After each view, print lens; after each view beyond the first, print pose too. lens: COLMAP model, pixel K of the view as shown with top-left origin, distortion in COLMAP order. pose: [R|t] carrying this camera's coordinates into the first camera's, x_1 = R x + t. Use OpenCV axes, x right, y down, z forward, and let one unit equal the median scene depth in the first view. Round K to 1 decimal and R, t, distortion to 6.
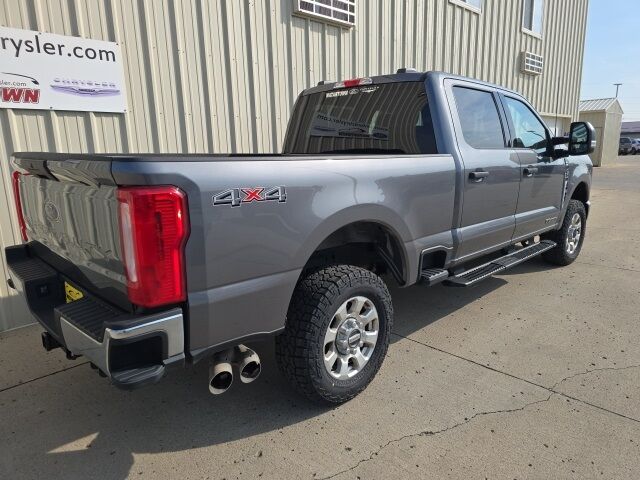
lens RADIAL K [[432.7, 0, 320.0], [0, 432.7, 240.0], [0, 0, 1]] dist [0.105949, -0.106403]
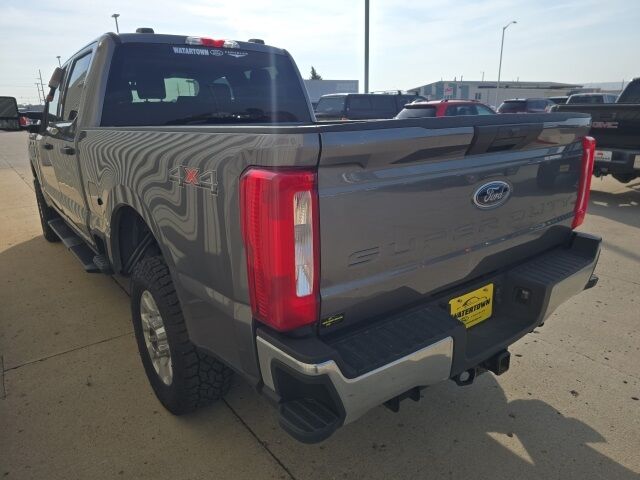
lens RADIAL K [[448.8, 0, 320.0], [0, 448.8, 240.0], [0, 0, 1]] dist [0.014692, -0.000185]
pose [[0.104840, -0.259652, 0.959994, -0.843499], [0.224682, 0.946539, 0.231476, -0.143896], [-0.968776, 0.191426, 0.157575, 0.714487]]
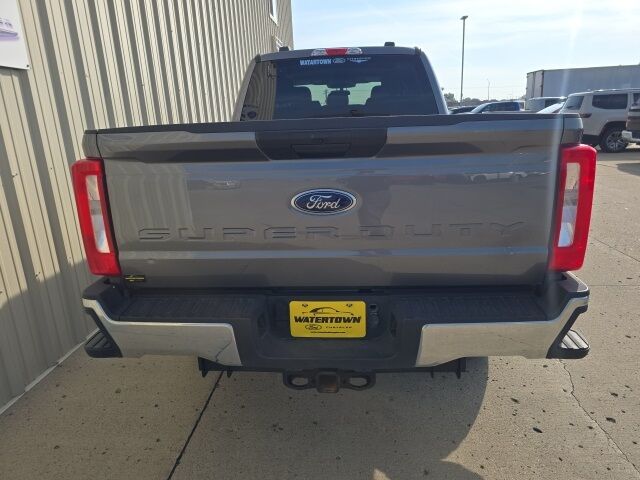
lens RADIAL K [[432.7, 0, 320.0], [0, 432.7, 240.0], [0, 0, 1]] dist [0.105949, -0.106403]
pose [[0.742849, -0.189898, 0.641962, -0.651818], [0.164545, 0.981300, 0.099874, -0.047830], [-0.648923, 0.031440, 0.760204, 0.282924]]
